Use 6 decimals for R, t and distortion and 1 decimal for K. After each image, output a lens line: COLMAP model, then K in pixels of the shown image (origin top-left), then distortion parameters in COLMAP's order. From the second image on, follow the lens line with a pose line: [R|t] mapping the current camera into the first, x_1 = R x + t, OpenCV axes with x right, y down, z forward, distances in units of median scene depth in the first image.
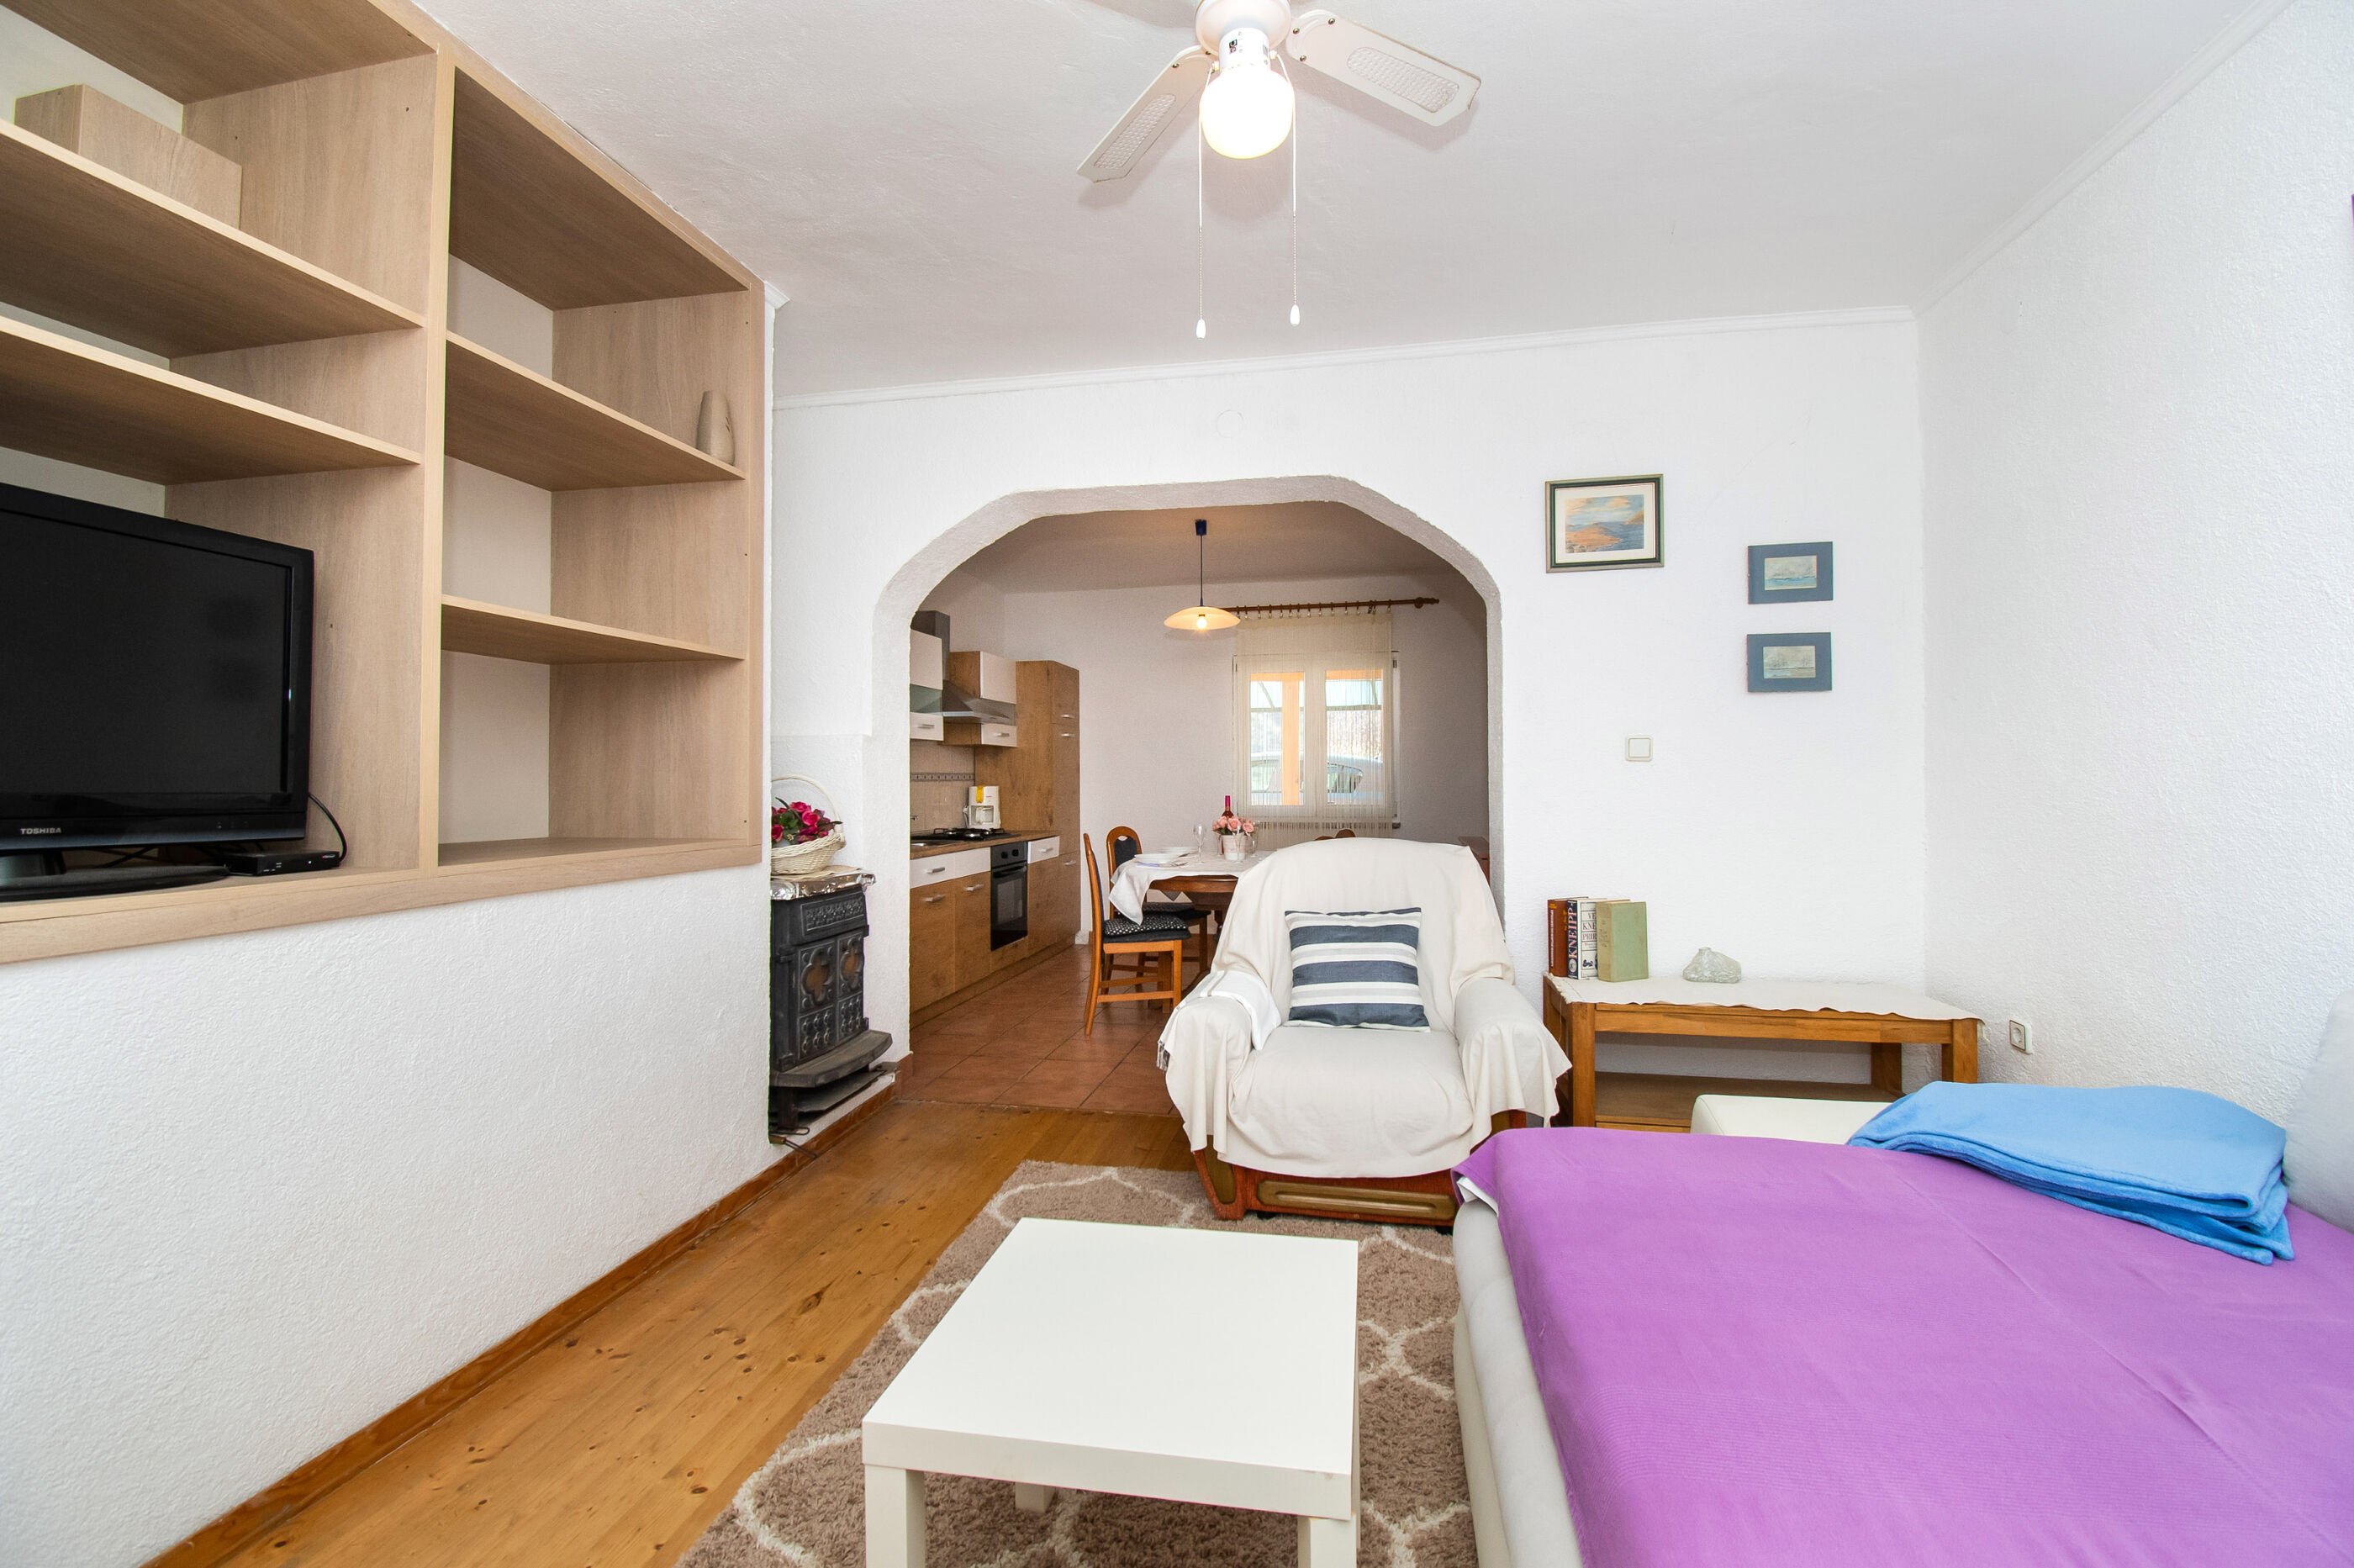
lens RADIAL K [[1038.8, 0, 1184.5], [0, 1038.8, 767.8], [0, 0, 1]] dist [0.023070, -0.029796]
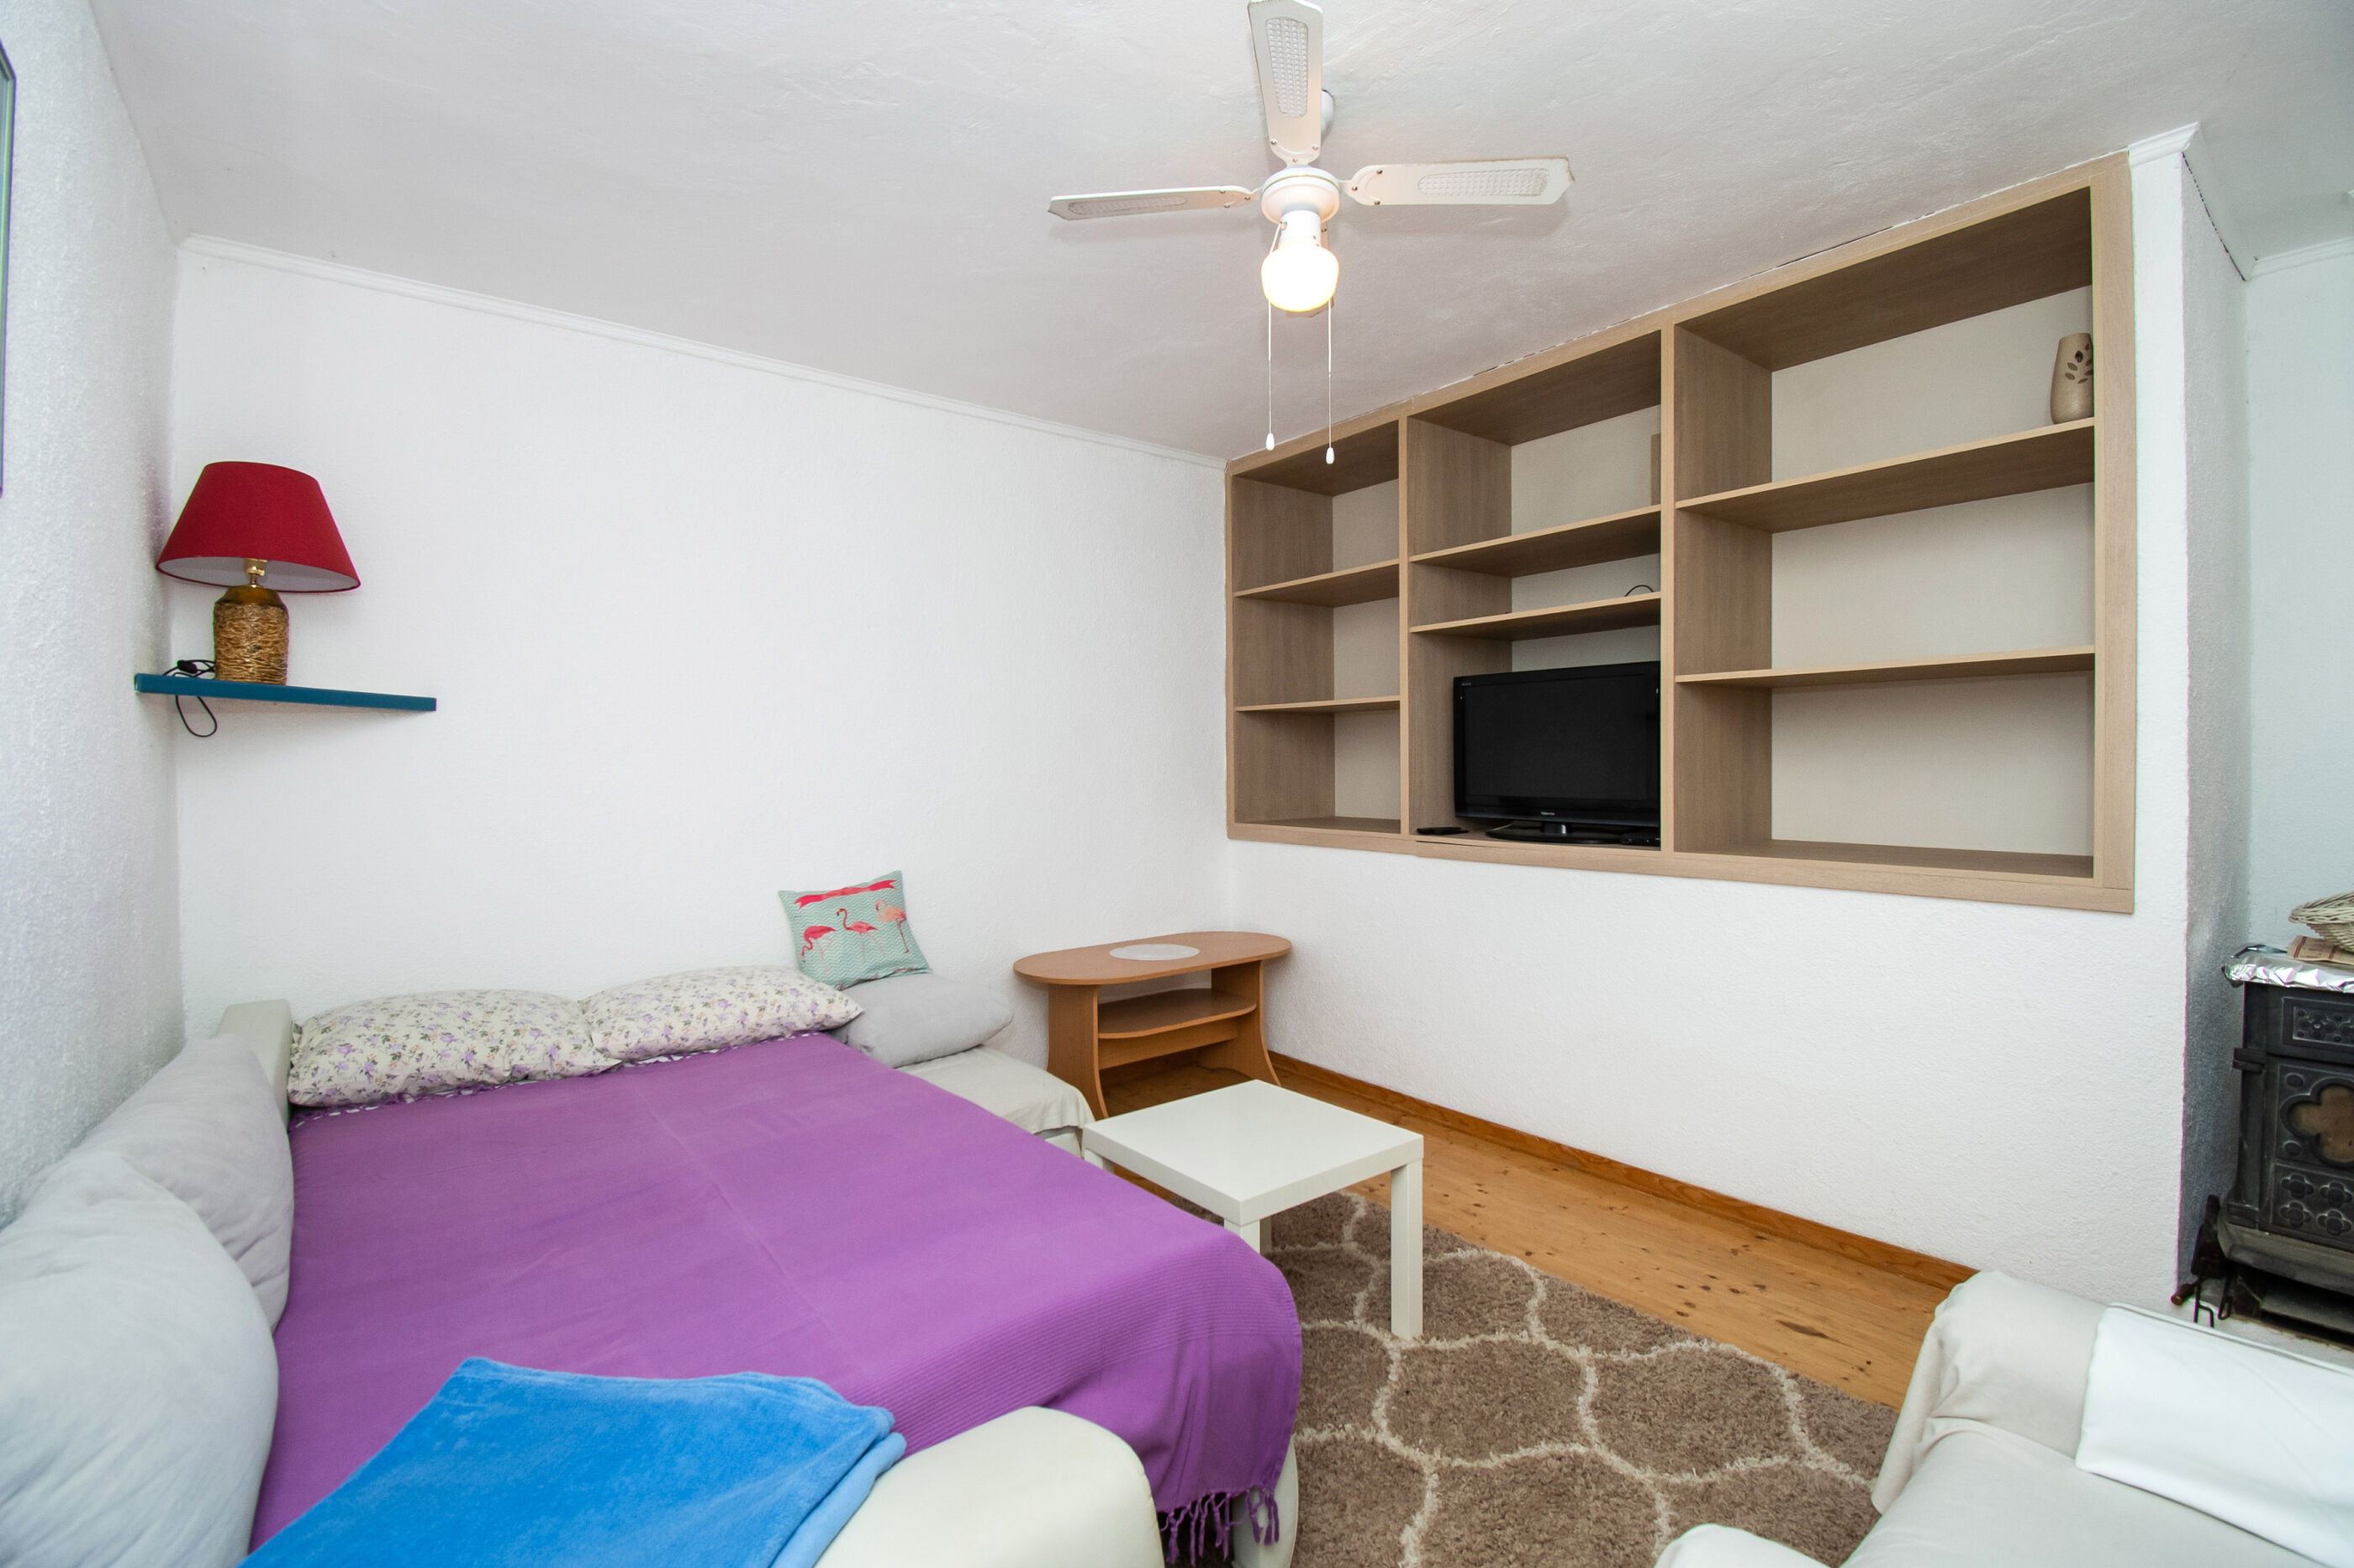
lens RADIAL K [[1038.8, 0, 1184.5], [0, 1038.8, 767.8], [0, 0, 1]] dist [0.023070, -0.029796]
pose [[-0.642124, 0.029138, -0.766047, 0.290650], [0.032102, 0.999423, 0.011106, -0.022664], [0.765928, -0.017460, -0.642689, 0.447920]]
